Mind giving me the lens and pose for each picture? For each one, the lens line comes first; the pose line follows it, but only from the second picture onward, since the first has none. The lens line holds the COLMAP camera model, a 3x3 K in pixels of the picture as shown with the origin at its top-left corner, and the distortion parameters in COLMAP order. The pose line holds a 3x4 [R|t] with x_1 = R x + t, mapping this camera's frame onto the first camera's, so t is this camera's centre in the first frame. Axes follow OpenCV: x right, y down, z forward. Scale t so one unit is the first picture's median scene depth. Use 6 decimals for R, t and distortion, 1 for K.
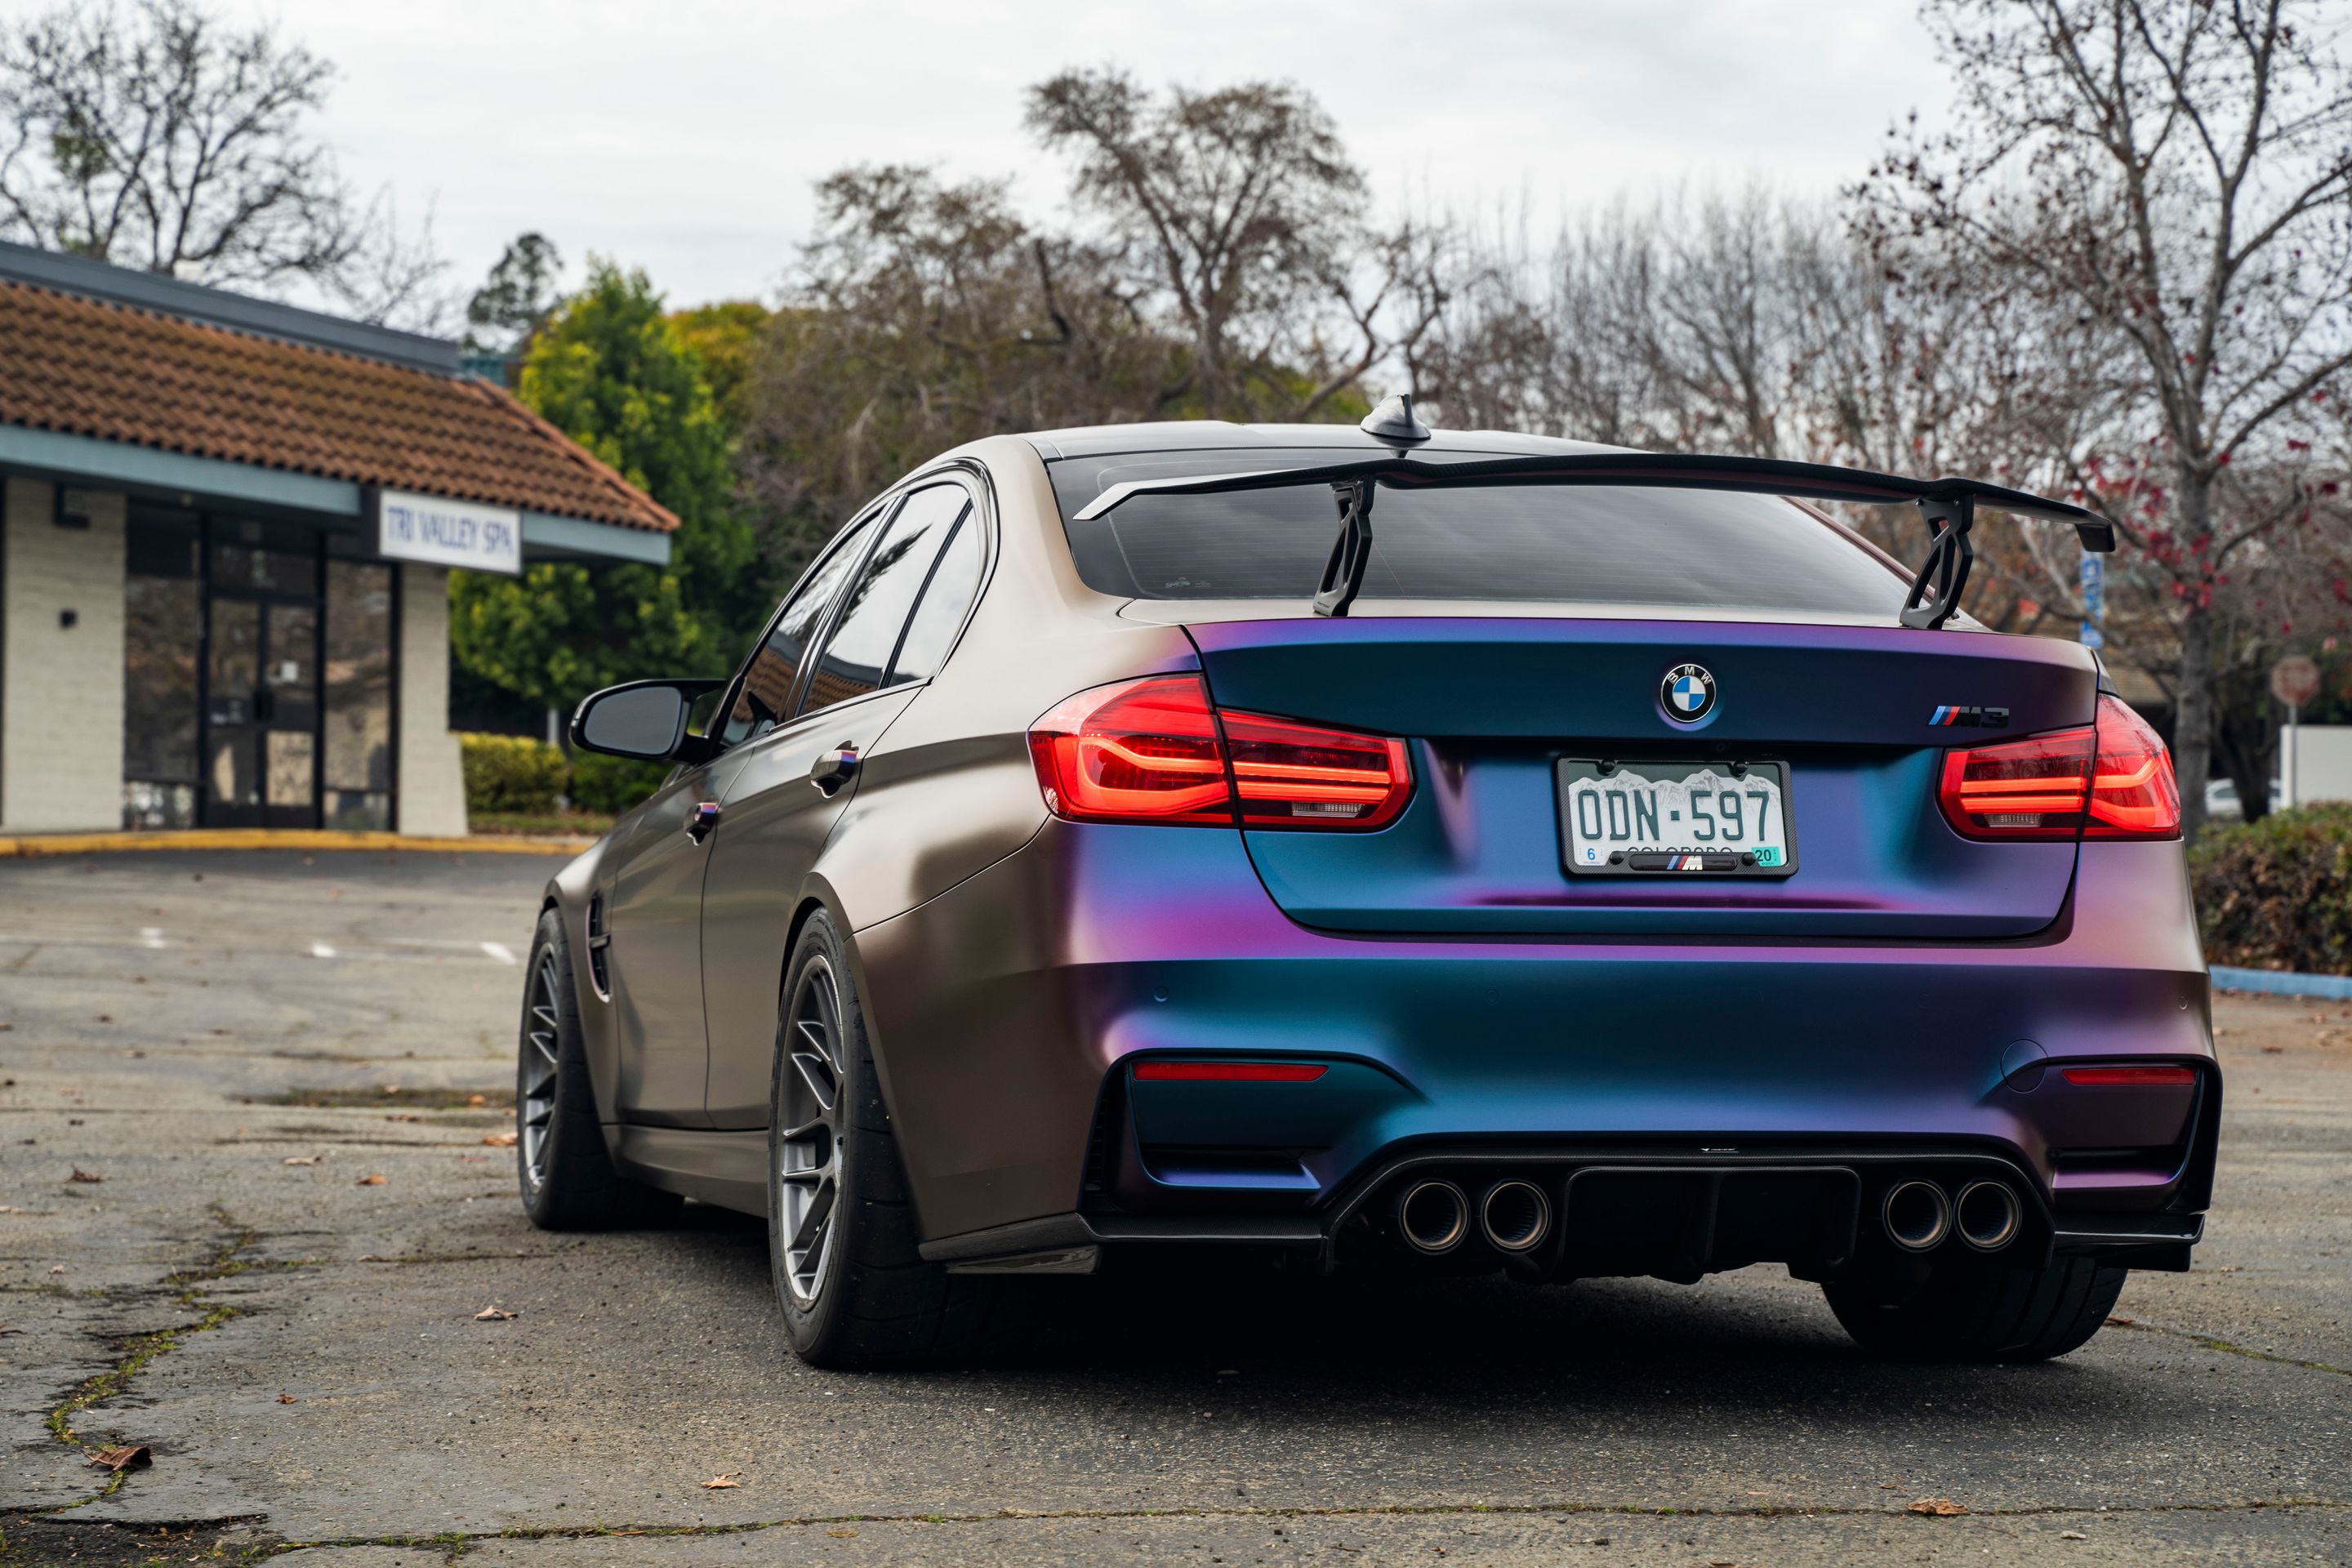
lens RADIAL K [[4832.7, 0, 1193.6], [0, 4832.7, 801.1], [0, 0, 1]] dist [0.293938, 0.000000]
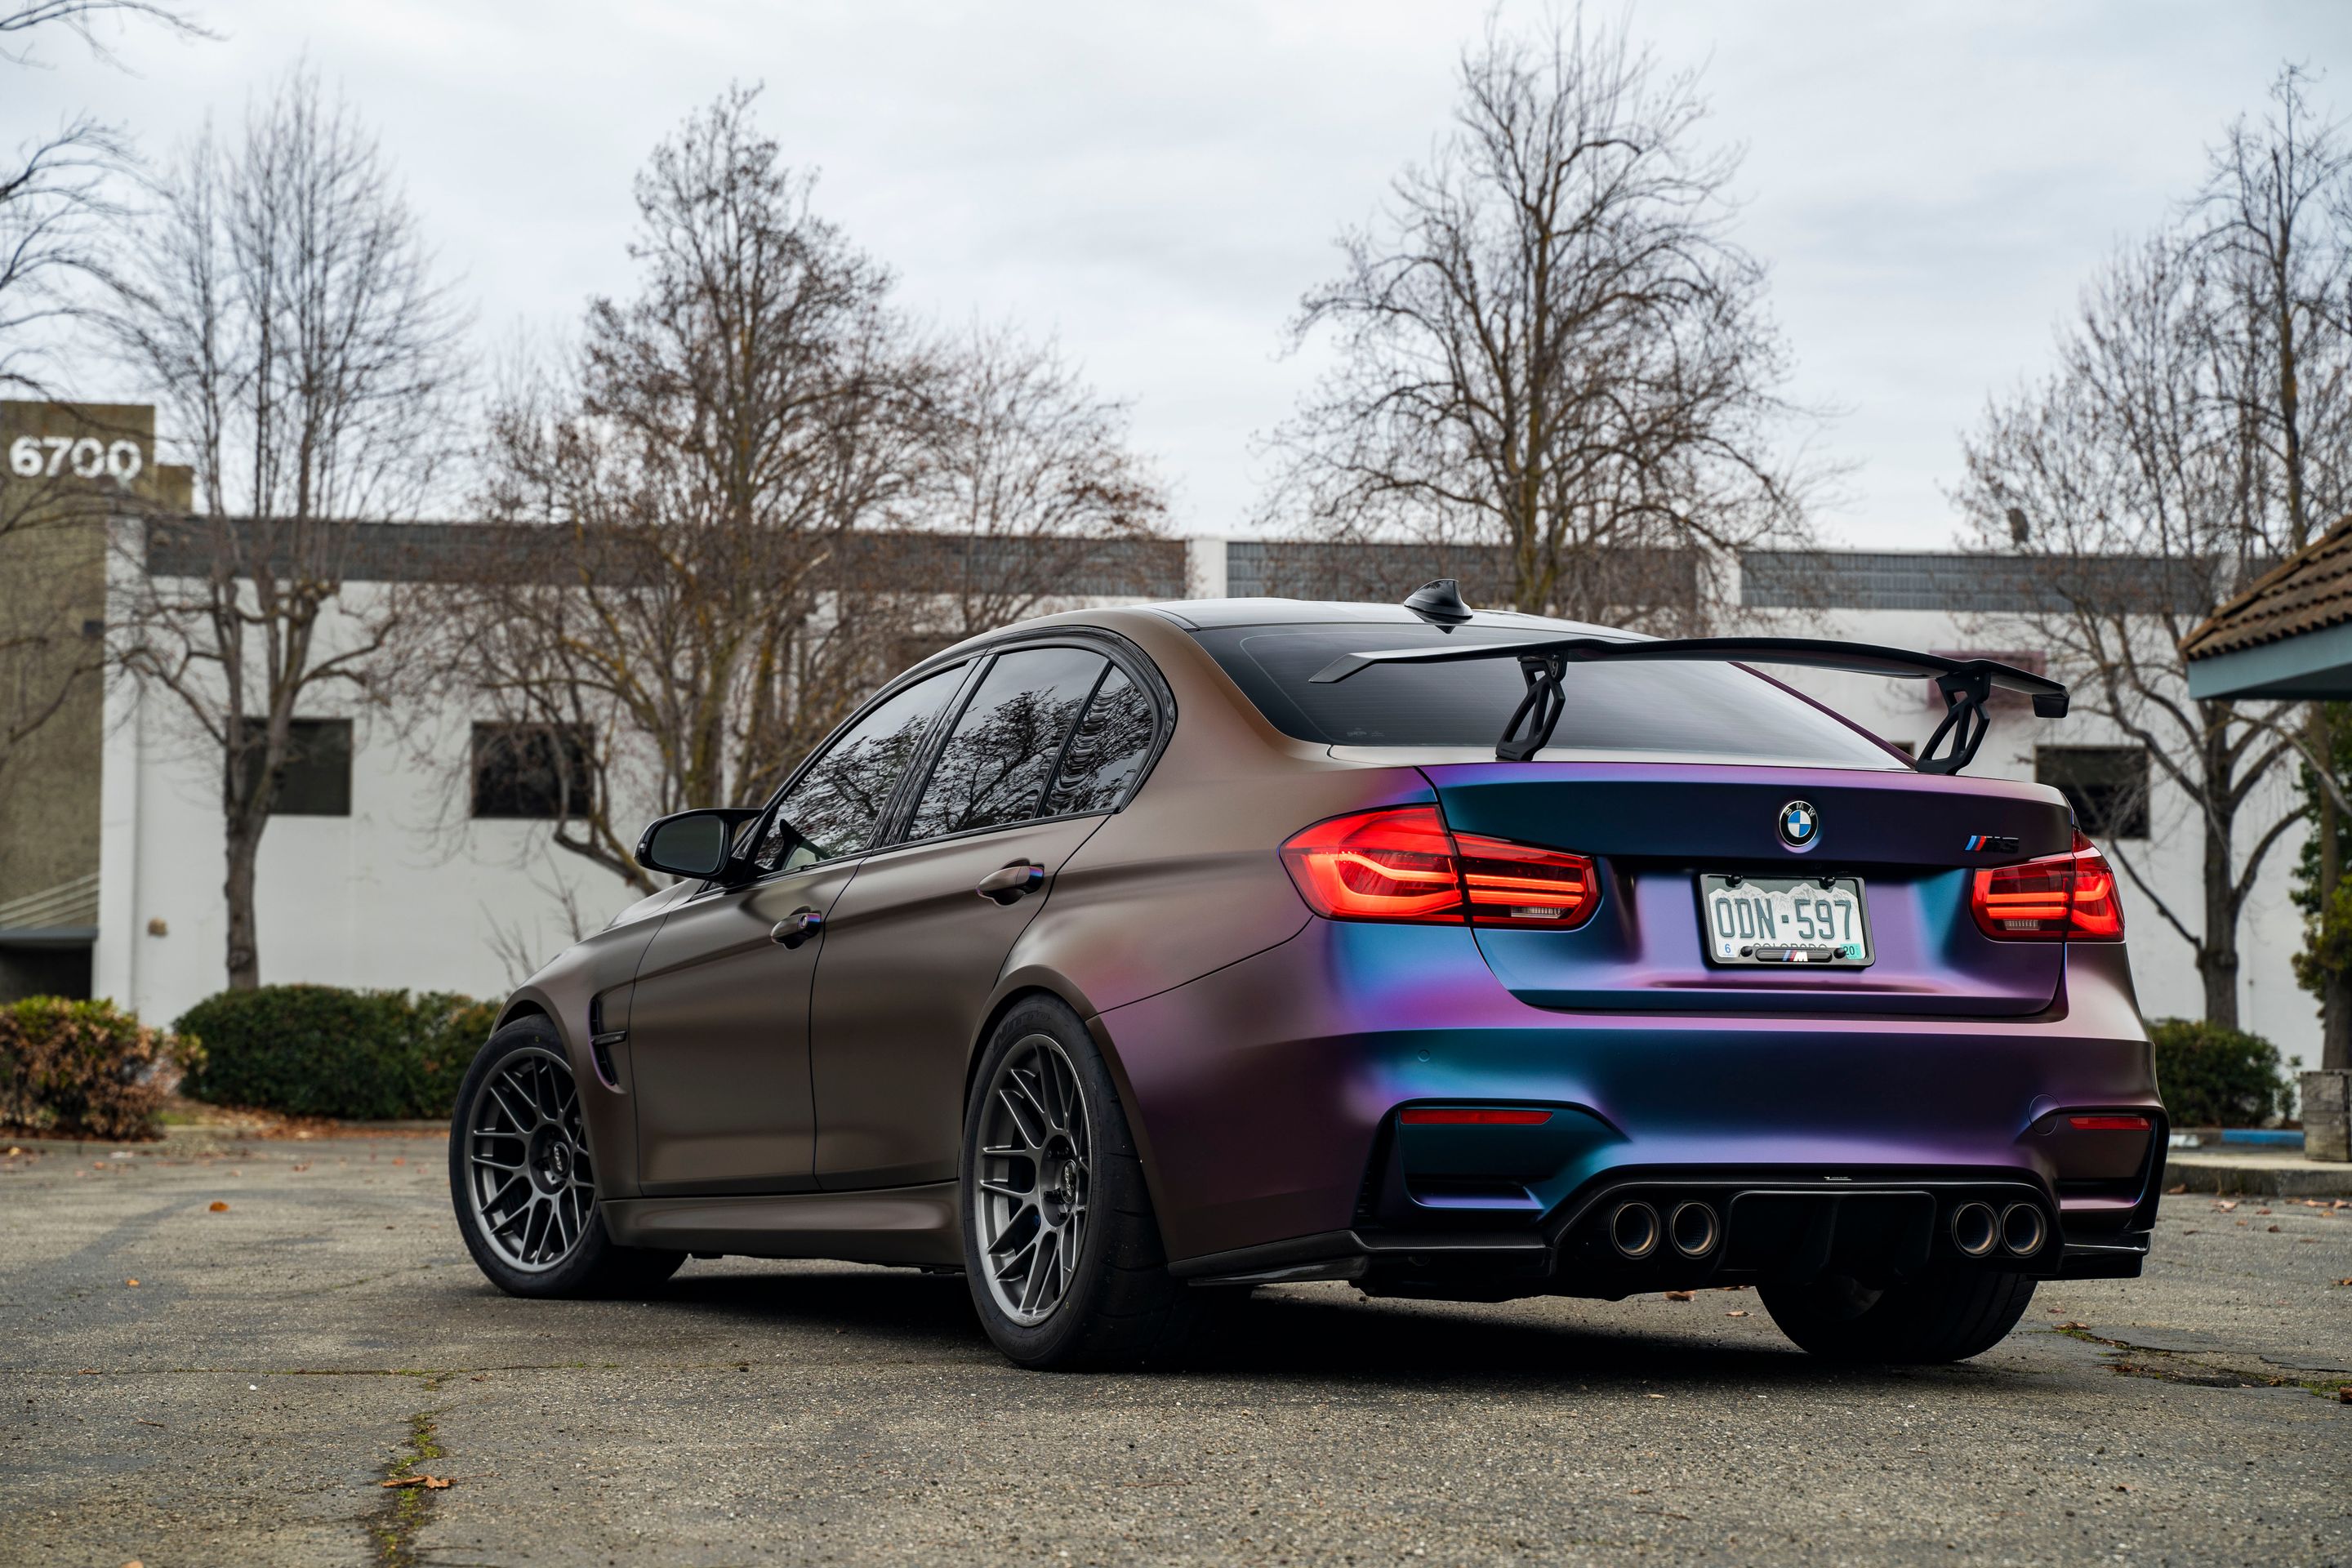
lens RADIAL K [[4832.7, 0, 1208.1], [0, 4832.7, 823.2], [0, 0, 1]] dist [0.293938, 0.000000]
pose [[0.982106, 0.008200, 0.188148, -0.212207], [-0.003102, 0.999620, -0.027376, 0.009617], [-0.188302, 0.026302, 0.981759, -0.167960]]
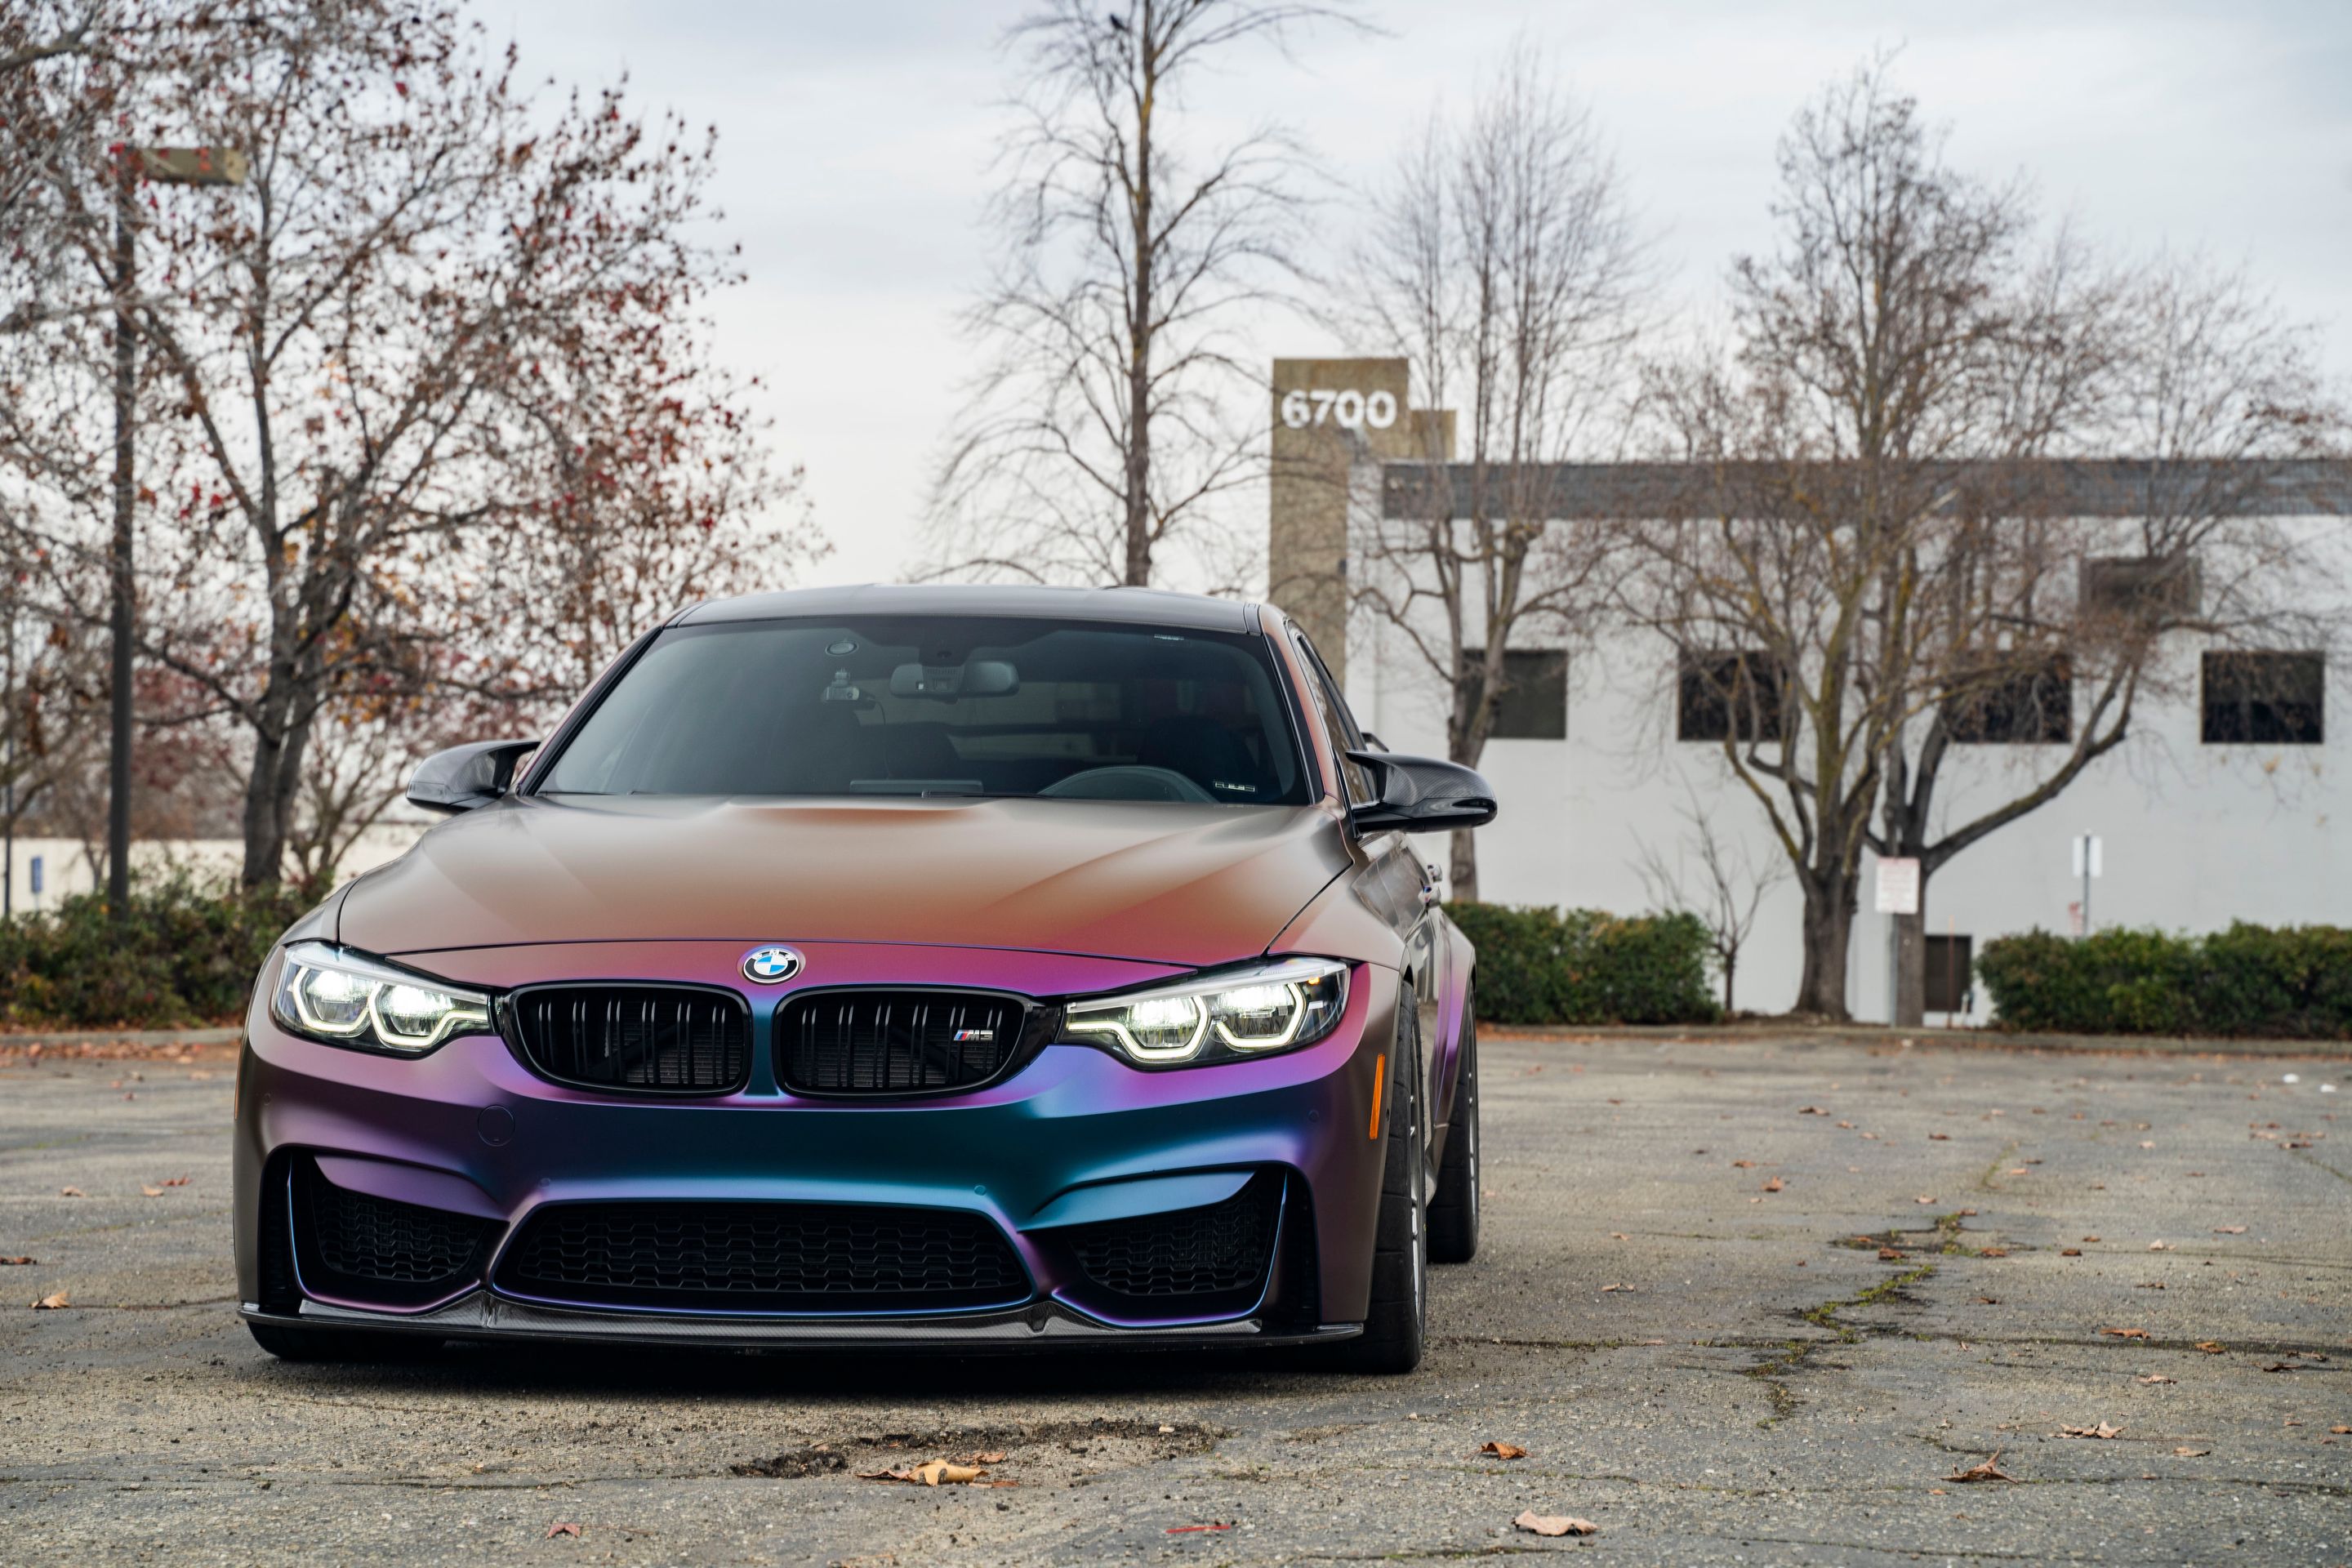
lens RADIAL K [[4832.7, 0, 1168.5], [0, 4832.7, 857.9], [0, 0, 1]] dist [0.293938, 0.000000]
pose [[0.994331, 0.006925, -0.106102, 0.132876], [-0.006809, 0.999976, 0.001449, -0.017647], [0.106109, -0.000718, 0.994354, -0.594262]]
